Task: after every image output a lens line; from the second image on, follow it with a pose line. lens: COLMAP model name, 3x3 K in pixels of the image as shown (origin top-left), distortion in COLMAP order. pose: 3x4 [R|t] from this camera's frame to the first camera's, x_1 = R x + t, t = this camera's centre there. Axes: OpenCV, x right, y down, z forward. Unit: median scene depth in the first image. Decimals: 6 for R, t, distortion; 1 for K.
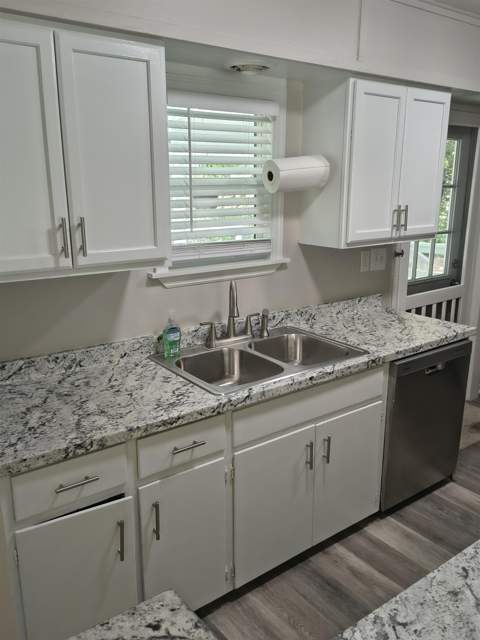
lens RADIAL K [[545.9, 0, 241.6], [0, 545.9, 313.5], [0, 0, 1]] dist [0.019297, 0.018532]
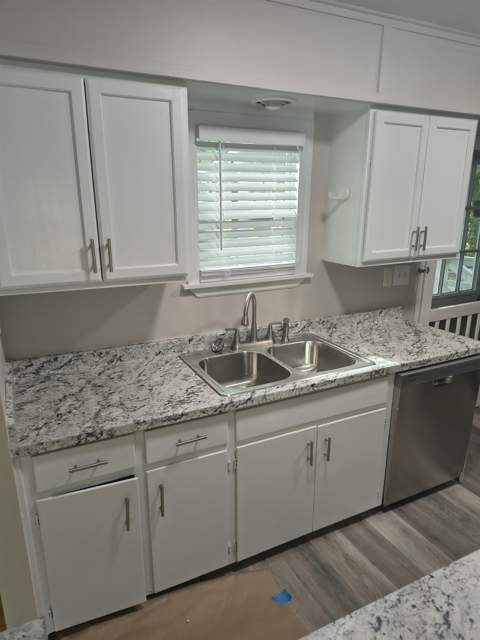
lens RADIAL K [[439.2, 0, 236.3], [0, 439.2, 321.7], [0, 0, 1]] dist [0.037860, -0.041490]
pose [[0.982863, 0.047082, -0.178224, 0.123148], [-0.041433, 0.998518, 0.035291, -0.034194], [0.179622, -0.027302, 0.983357, 0.092629]]
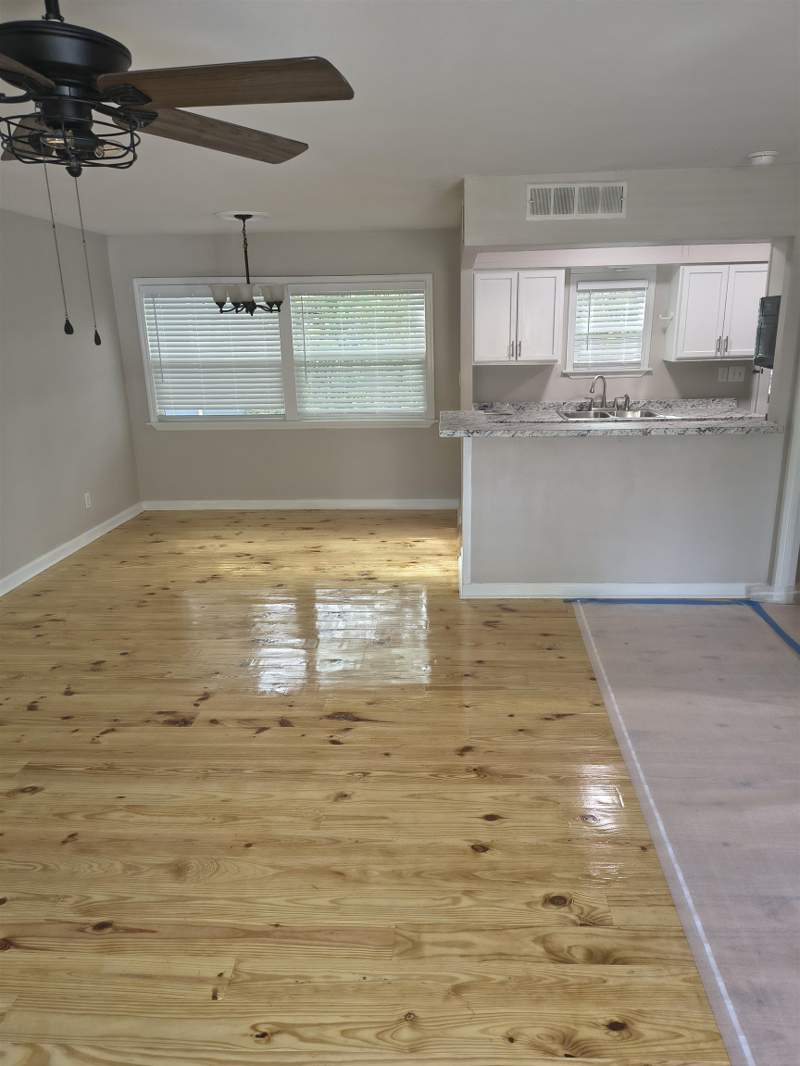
lens RADIAL K [[731.5, 0, 412.2], [0, 731.5, 508.6], [0, 0, 1]] dist [0.037860, -0.041490]
pose [[0.767895, 0.137826, -0.625573, 1.264447], [-0.129200, 0.989833, 0.059486, 0.370927], [0.627411, 0.035145, 0.777895, -1.573102]]
